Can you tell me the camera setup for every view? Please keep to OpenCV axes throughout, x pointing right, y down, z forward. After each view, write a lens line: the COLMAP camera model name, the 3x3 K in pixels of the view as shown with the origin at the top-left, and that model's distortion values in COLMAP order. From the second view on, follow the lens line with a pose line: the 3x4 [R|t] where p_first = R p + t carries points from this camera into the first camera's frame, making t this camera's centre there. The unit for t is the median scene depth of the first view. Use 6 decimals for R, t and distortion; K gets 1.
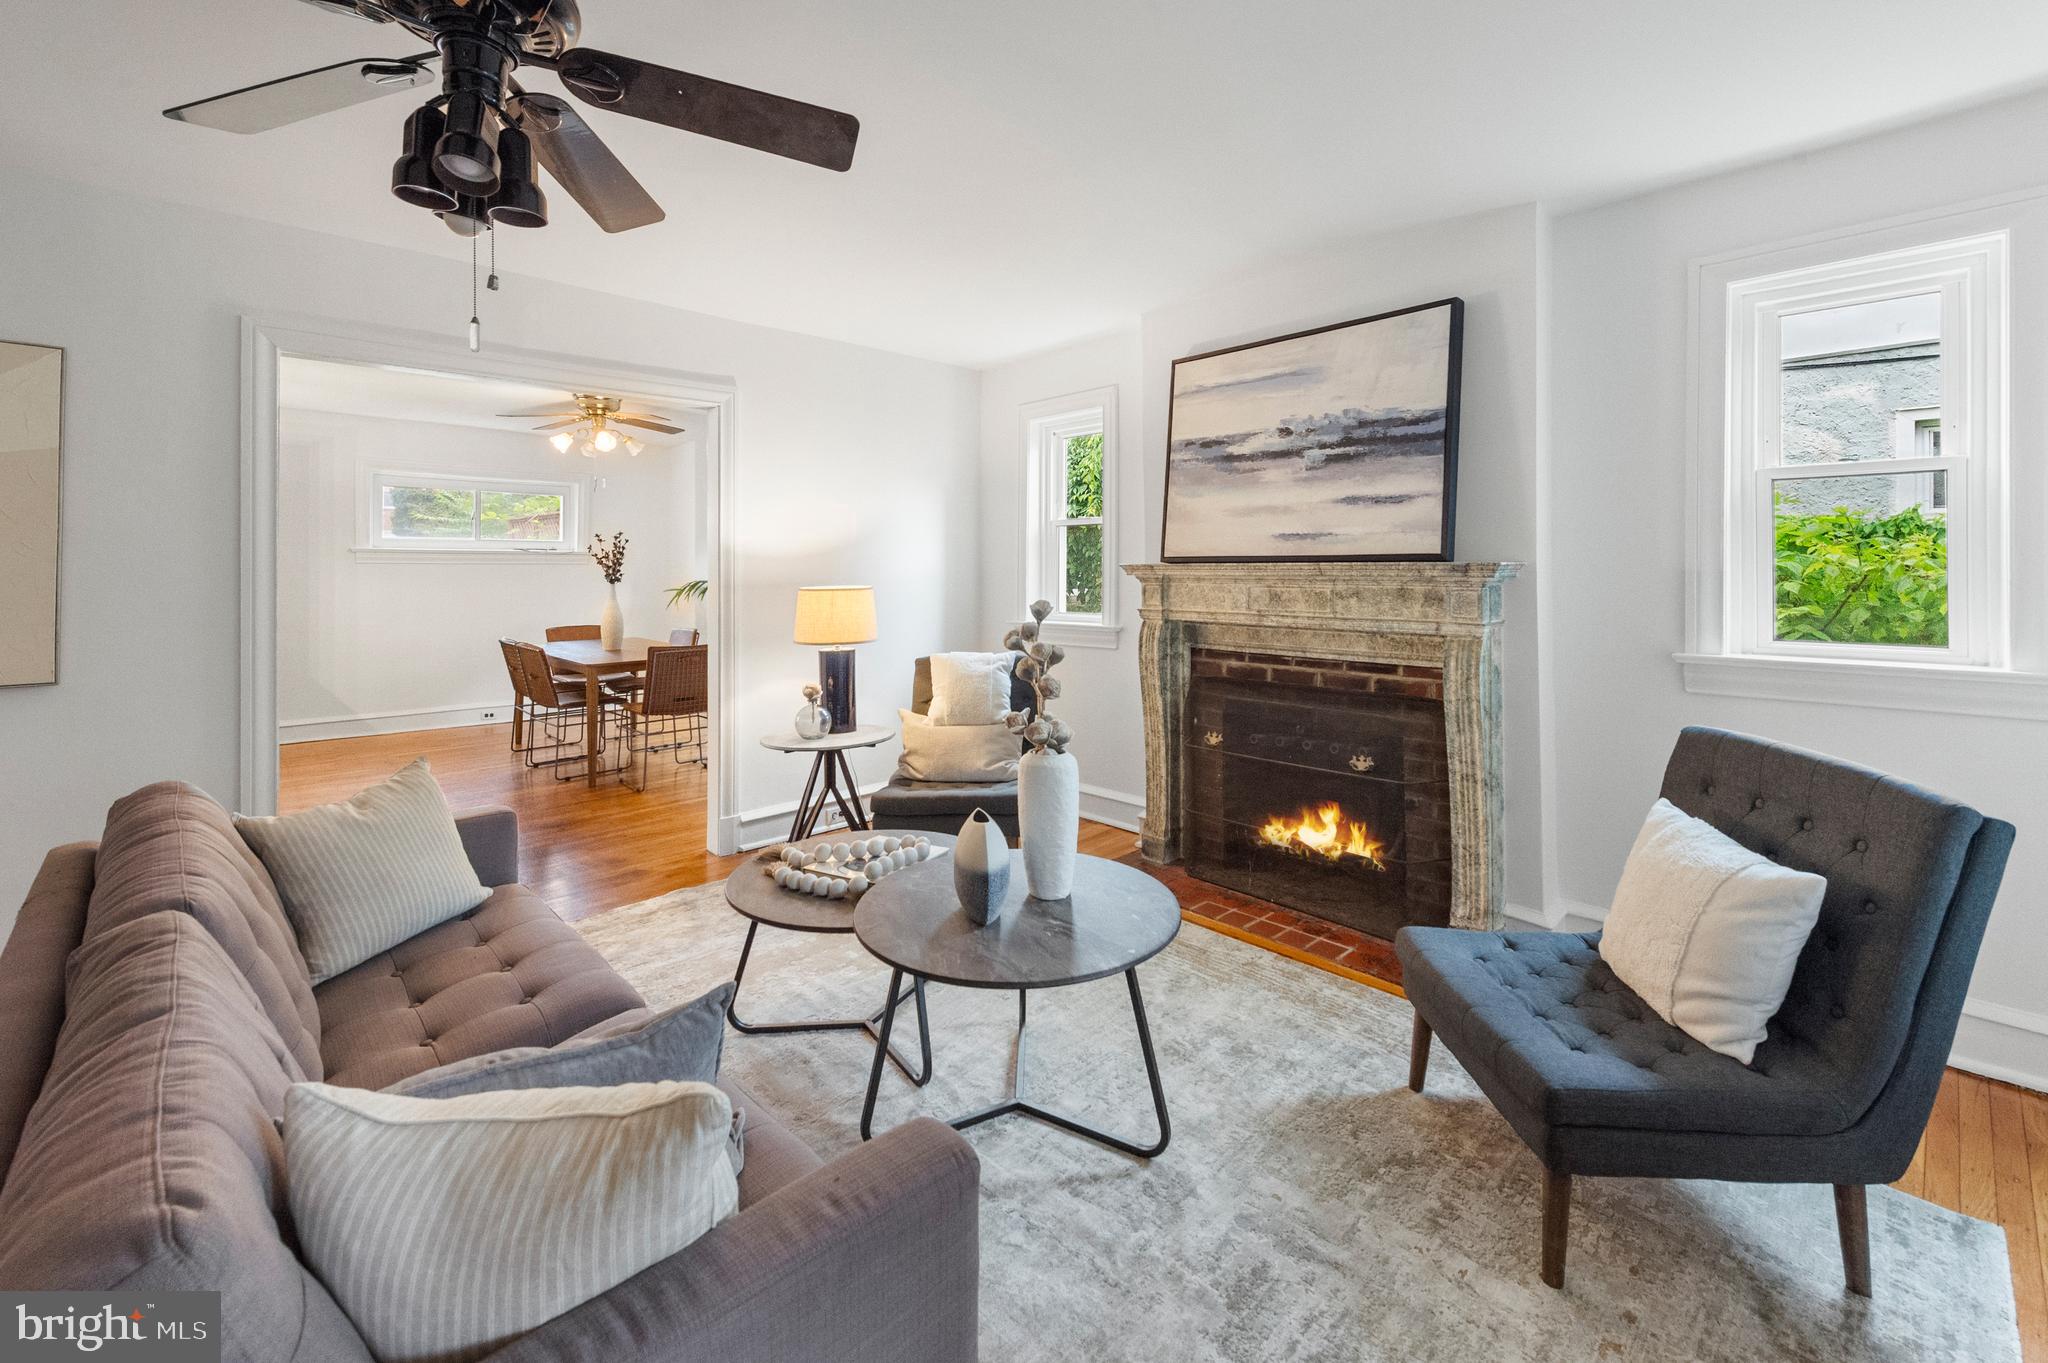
lens RADIAL K [[851.9, 0, 1030.2], [0, 851.9, 560.9], [0, 0, 1]] dist [0.013623, -0.004701]
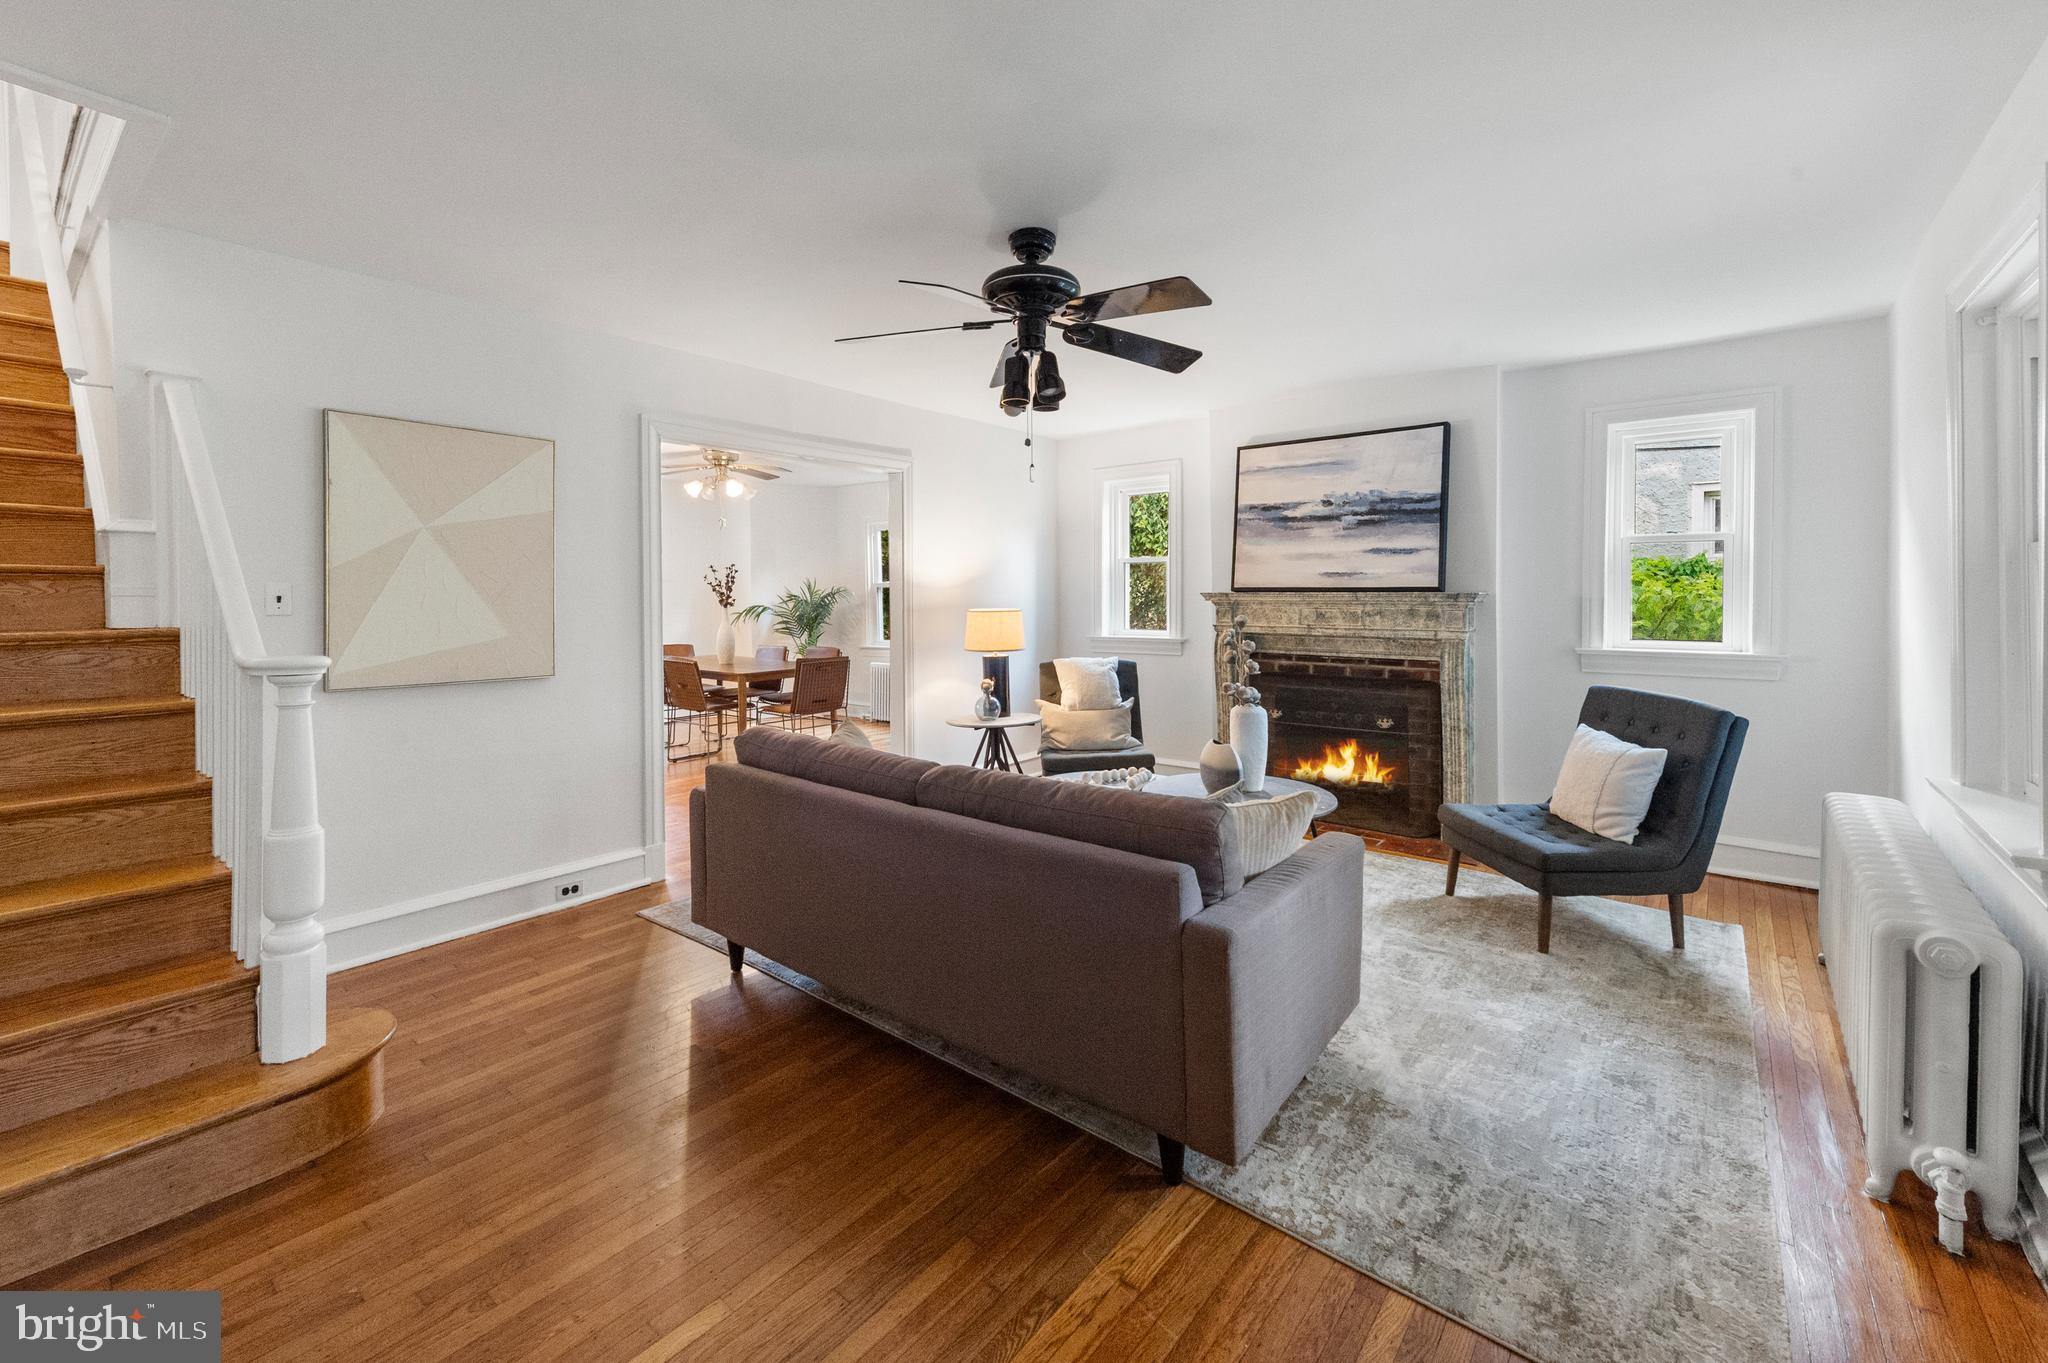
lens RADIAL K [[838.8, 0, 1032.9], [0, 838.8, 596.5], [0, 0, 1]] dist [0.001938, -0.001383]
pose [[0.991744, 0.000956, 0.128232, -0.424689], [-0.002449, 0.999931, 0.011490, -0.006213], [-0.128212, -0.011710, 0.991678, -0.401608]]
